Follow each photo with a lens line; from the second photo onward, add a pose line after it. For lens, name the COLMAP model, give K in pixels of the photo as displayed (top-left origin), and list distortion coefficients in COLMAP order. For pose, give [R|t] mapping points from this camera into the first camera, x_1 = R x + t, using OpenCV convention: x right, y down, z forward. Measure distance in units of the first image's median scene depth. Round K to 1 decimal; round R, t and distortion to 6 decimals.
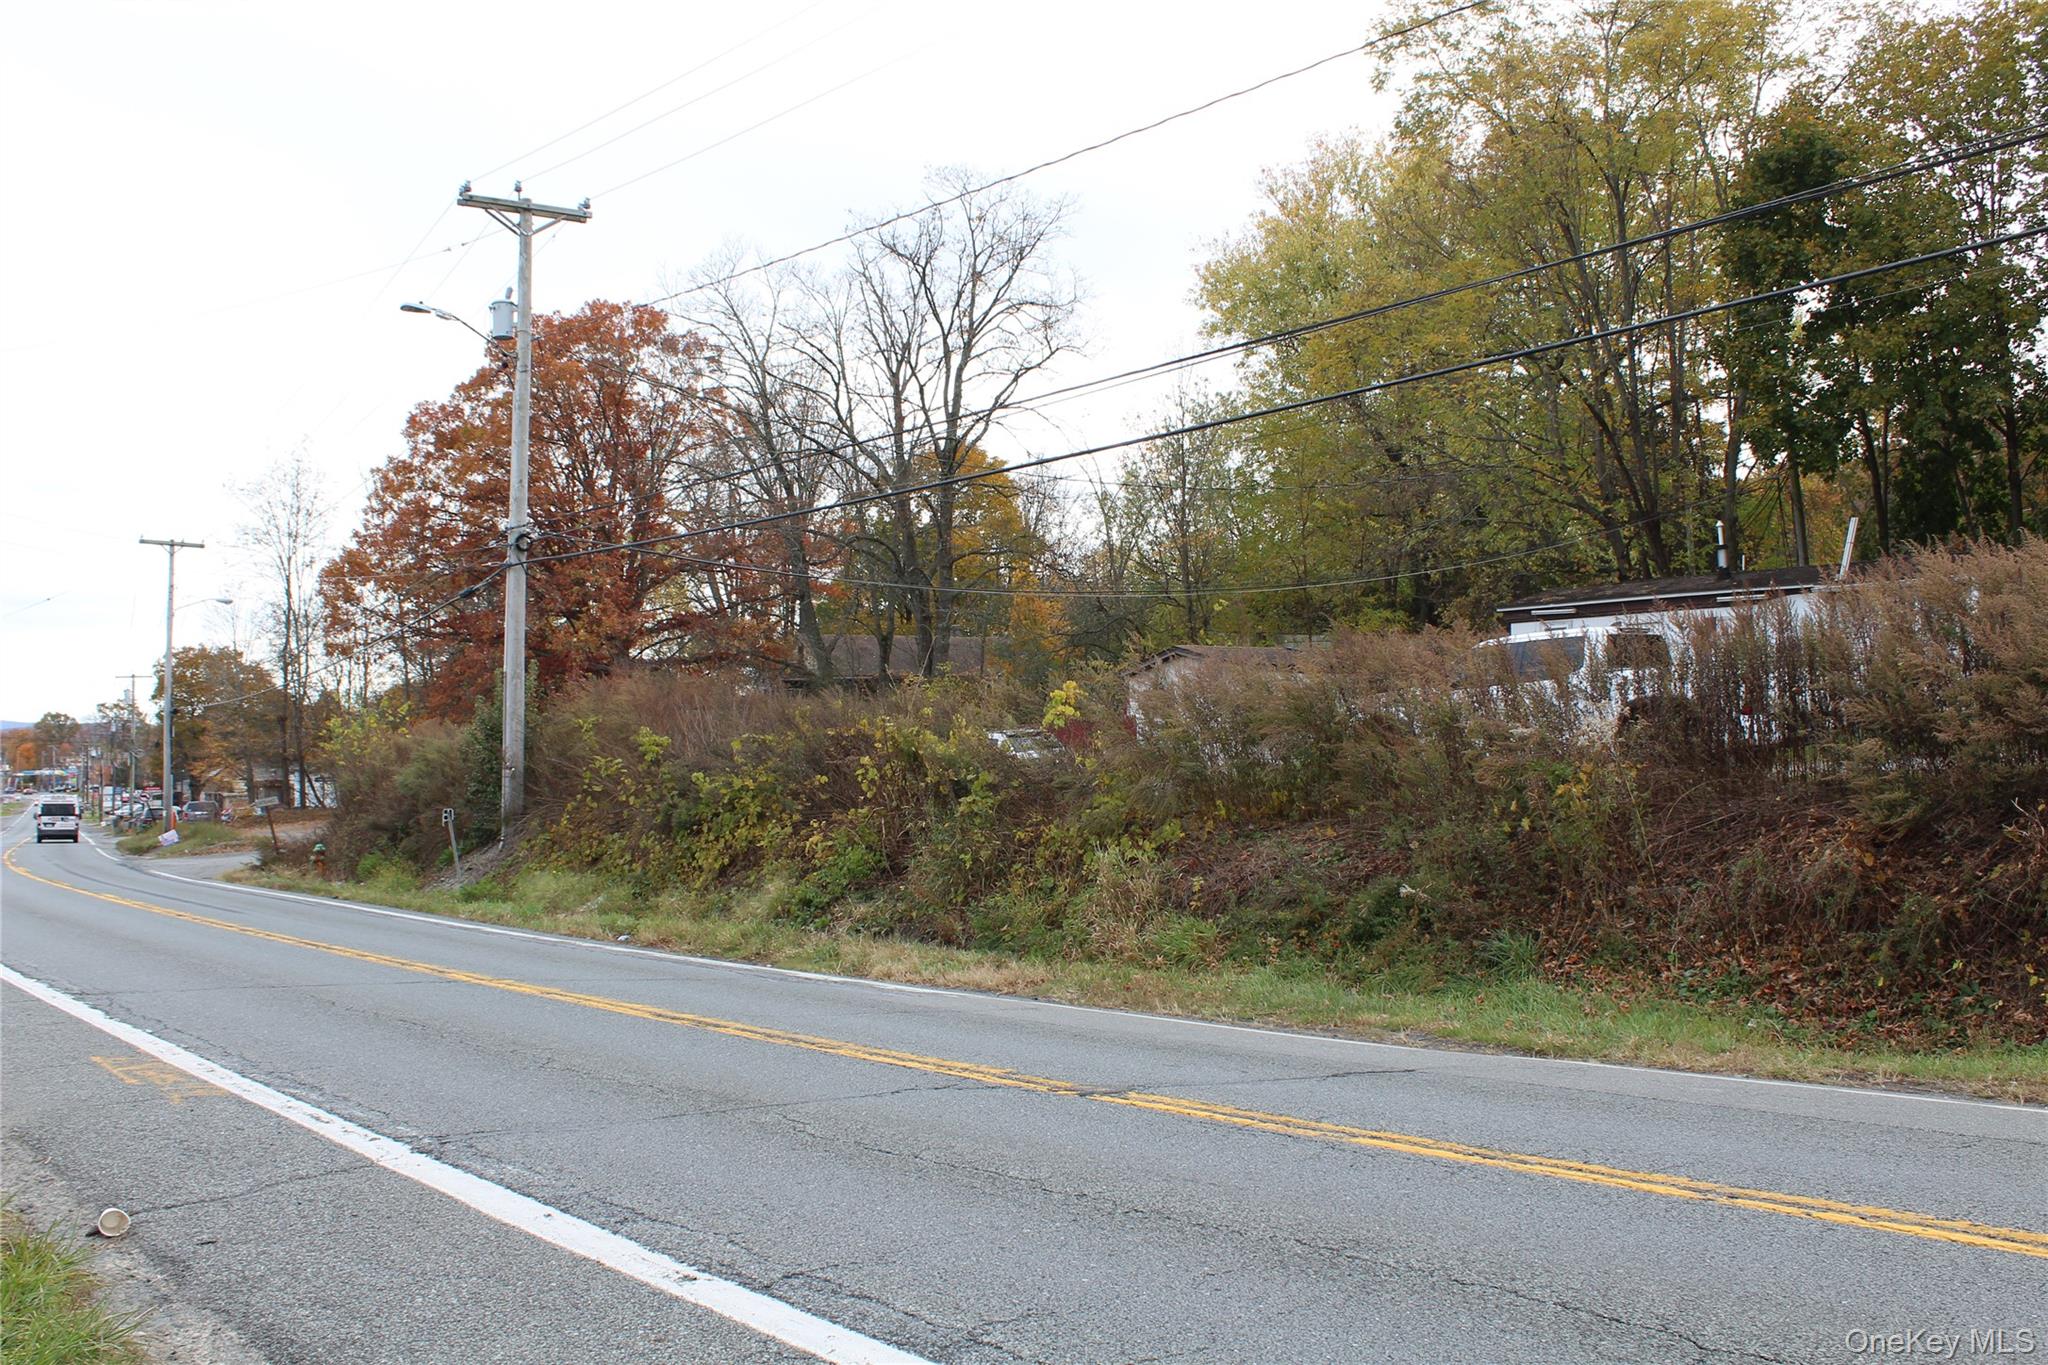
lens RADIAL K [[1905.6, 0, 1022.1], [0, 1905.6, 673.9], [0, 0, 1]] dist [-0.077188, 0.000000]
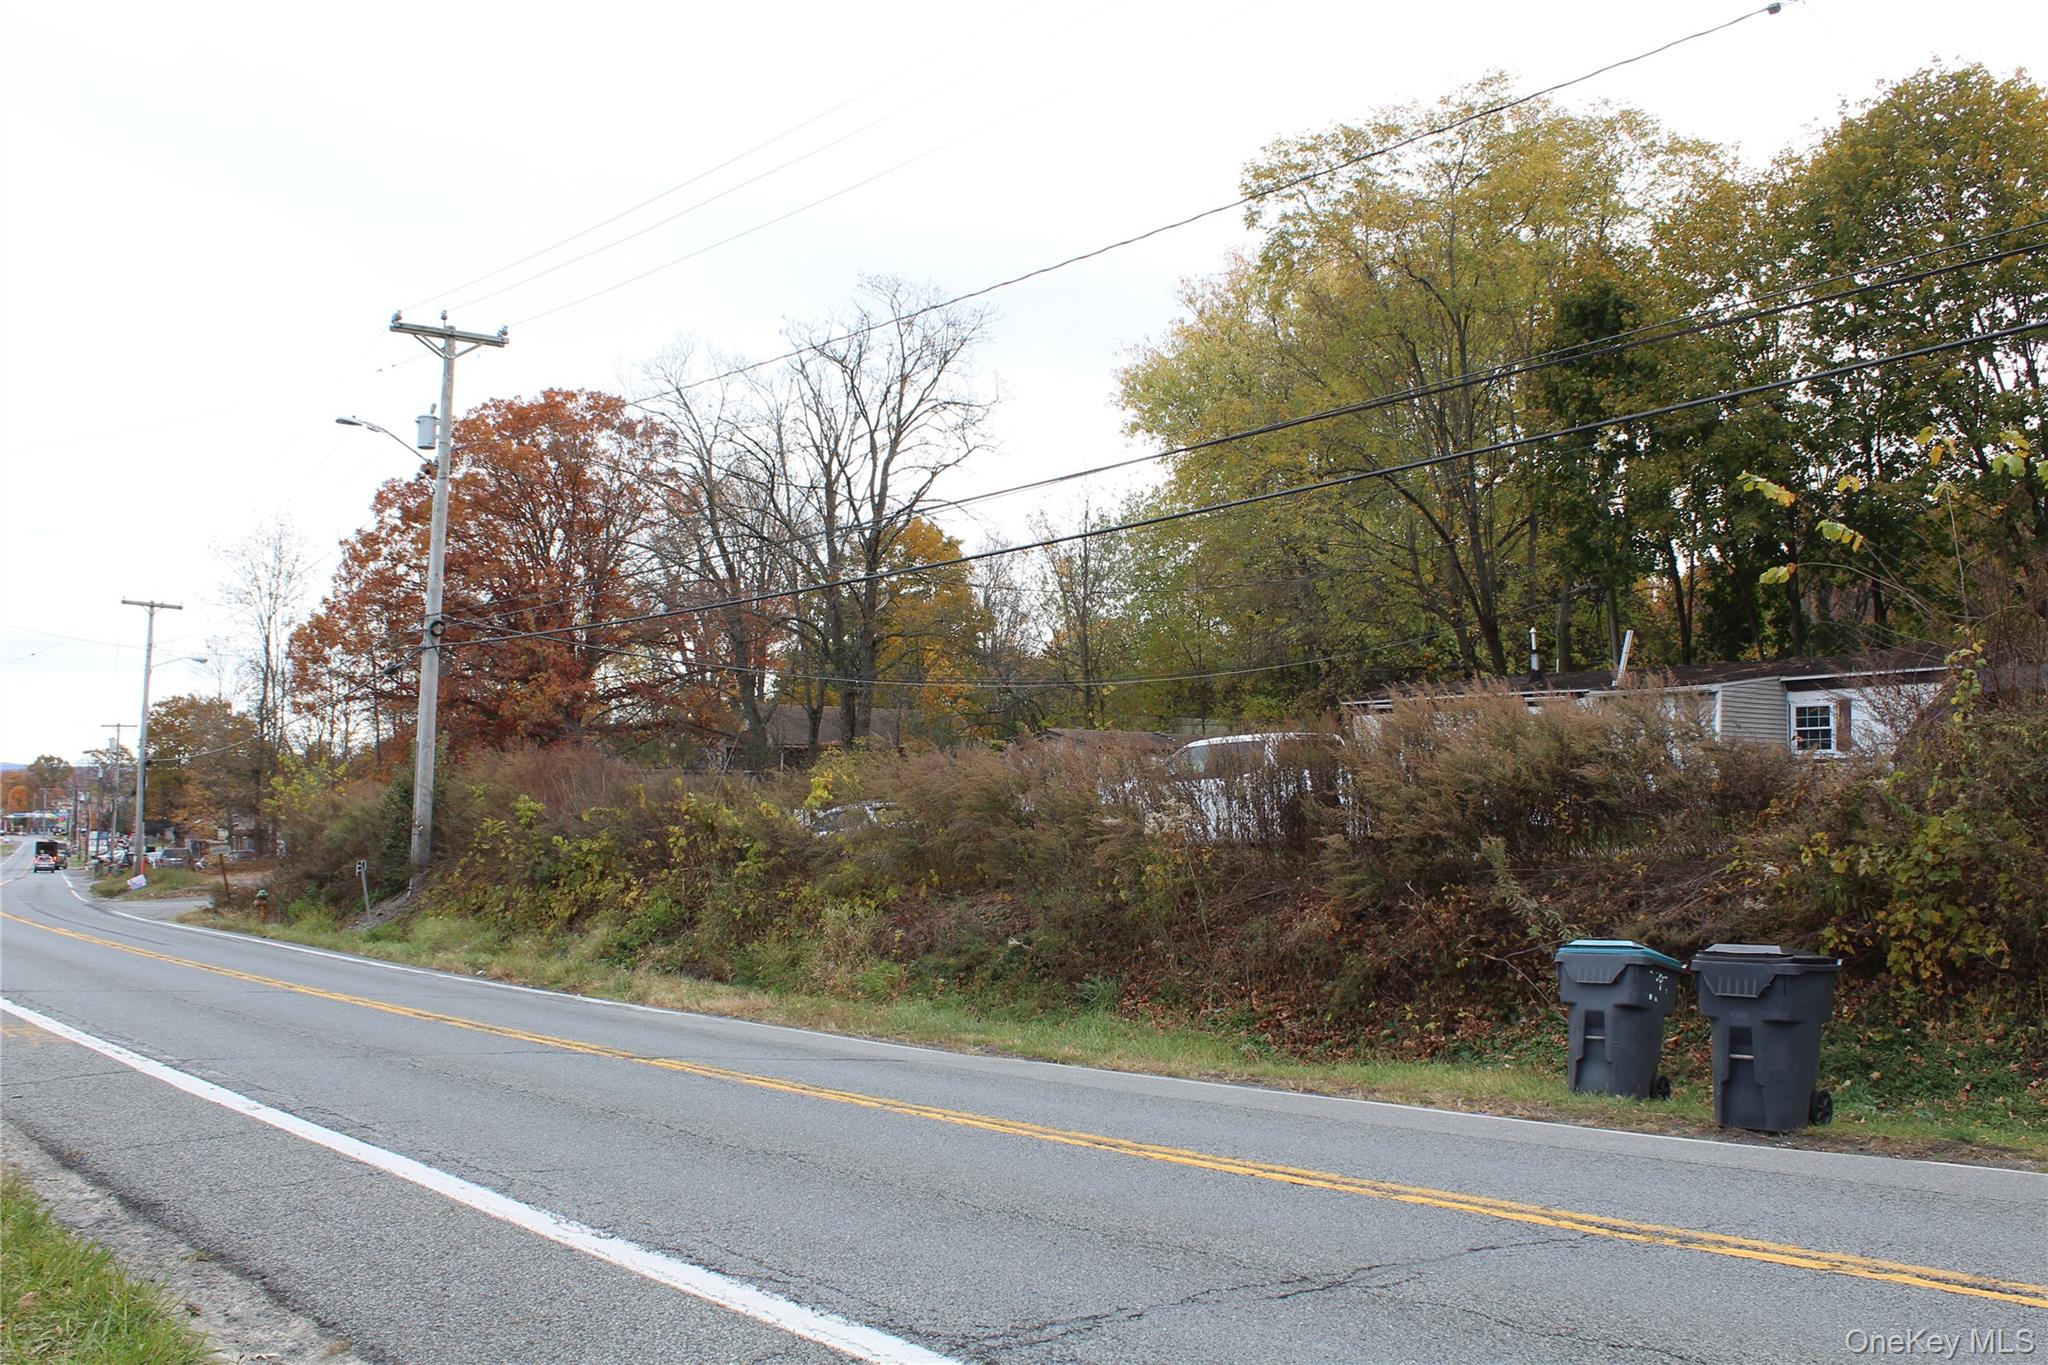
lens RADIAL K [[1905.6, 0, 1024.8], [0, 1905.6, 685.1], [0, 0, 1]] dist [-0.077188, 0.000000]
pose [[0.999712, 0.023905, 0.002338, 0.061664], [-0.023827, 0.999292, -0.029119, -0.007457], [-0.003033, 0.029055, 0.999573, -0.095580]]
